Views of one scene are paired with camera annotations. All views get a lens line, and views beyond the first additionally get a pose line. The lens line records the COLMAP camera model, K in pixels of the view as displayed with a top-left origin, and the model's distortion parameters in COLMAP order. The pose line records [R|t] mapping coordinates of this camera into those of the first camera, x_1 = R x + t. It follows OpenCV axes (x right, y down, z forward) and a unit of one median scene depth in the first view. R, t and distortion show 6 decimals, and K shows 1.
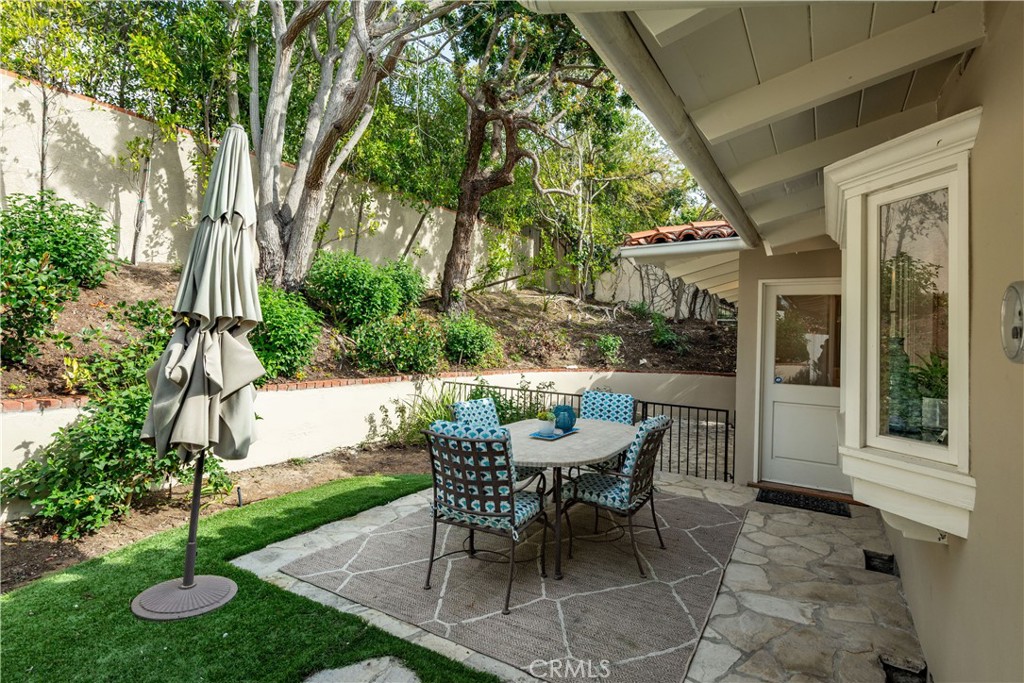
lens RADIAL K [[507.5, 0, 512.4], [0, 507.5, 334.8], [0, 0, 1]] dist [-0.001533, -0.004863]
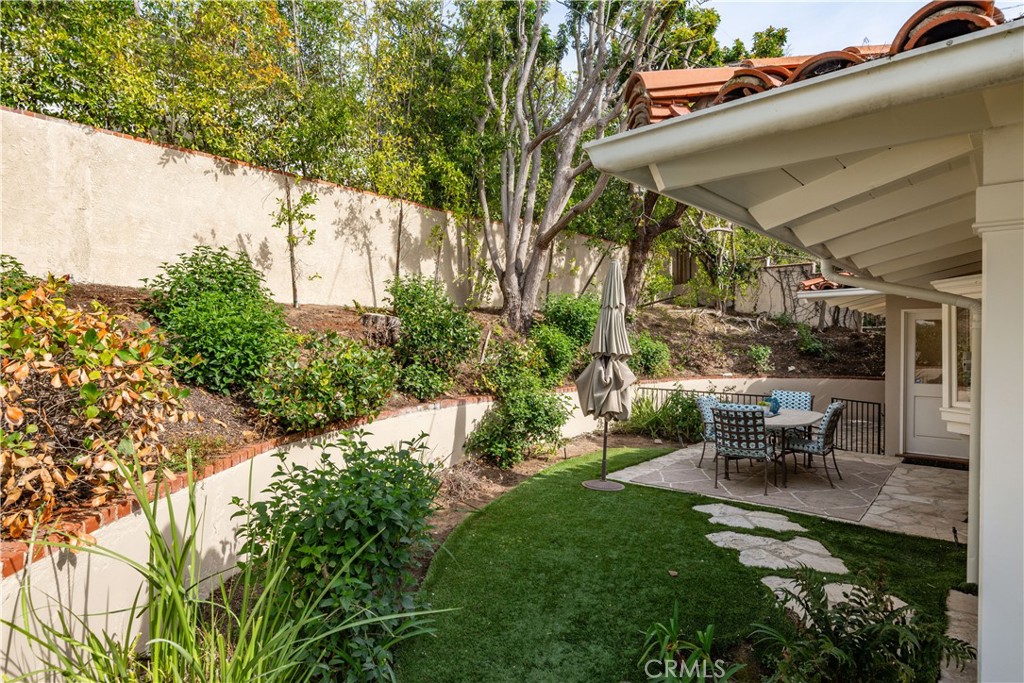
lens RADIAL K [[560.2, 0, 509.5], [0, 560.2, 351.6], [0, 0, 1]] dist [0.011761, -0.009342]
pose [[0.985911, -0.026263, -0.165196, -0.171757], [0.029438, 0.999425, 0.016801, -0.026479], [0.164660, -0.021427, 0.986118, -0.372035]]
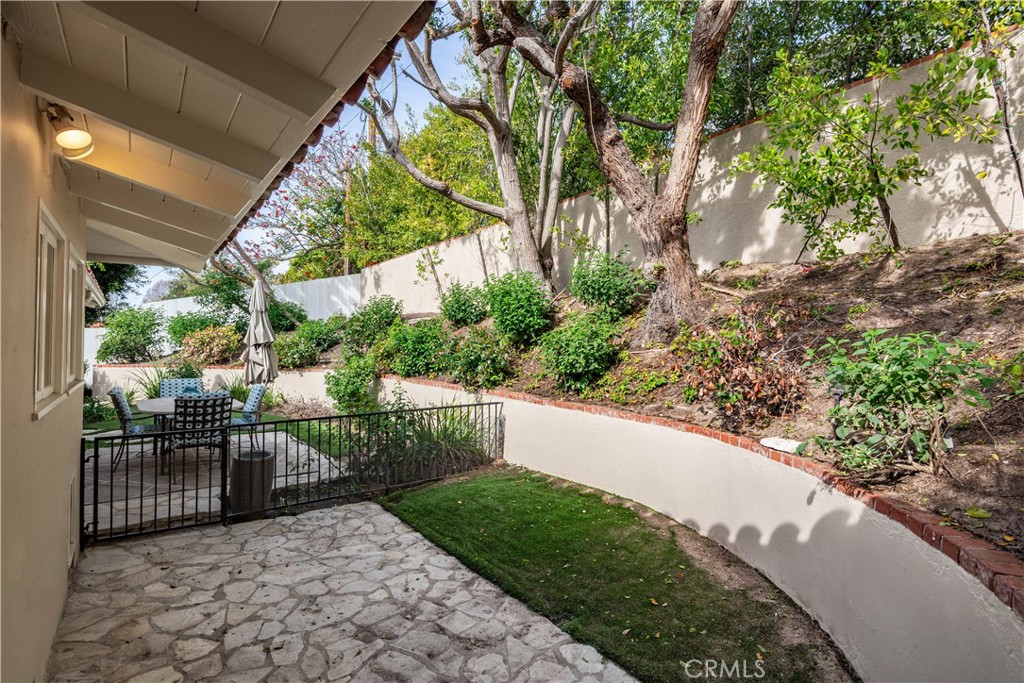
lens RADIAL K [[507.5, 0, 513.0], [0, 507.5, 337.7], [0, 0, 1]] dist [-0.001533, -0.004863]
pose [[-0.379349, -0.037253, -0.924503, 0.486848], [-0.006976, 0.999276, -0.037404, 0.012956], [0.925227, -0.007740, -0.379334, 1.025476]]
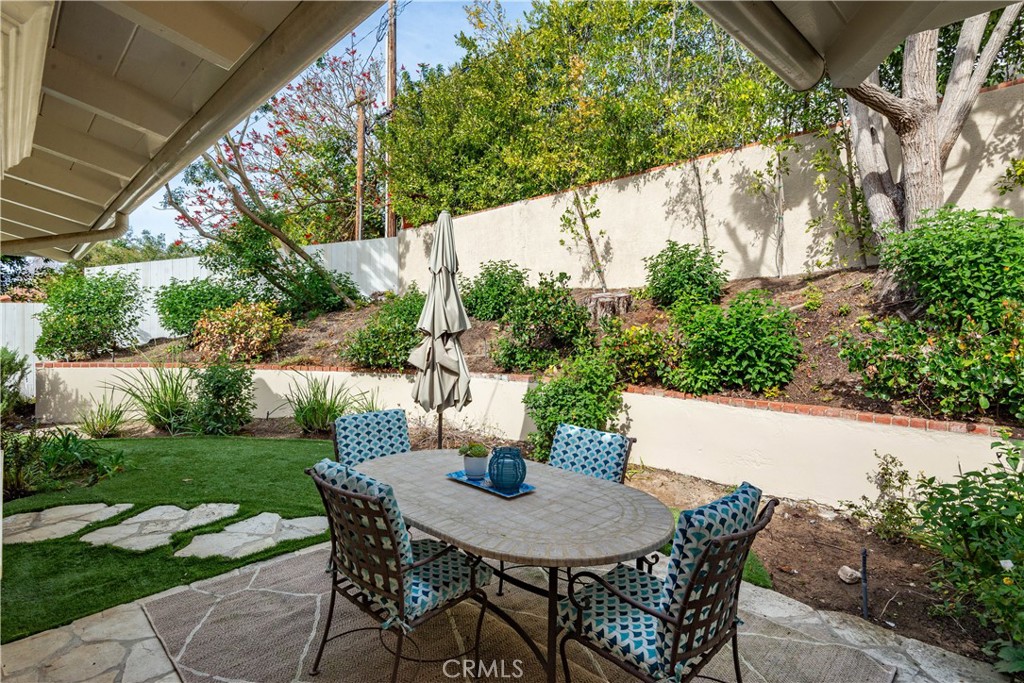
lens RADIAL K [[507.5, 0, 509.2], [0, 507.5, 343.3], [0, 0, 1]] dist [-0.001533, -0.004863]
pose [[-0.238682, -0.000198, -0.971098, 0.282404], [-0.010643, 0.999940, 0.002413, 0.001662], [0.971039, 0.010911, -0.238670, 0.456254]]
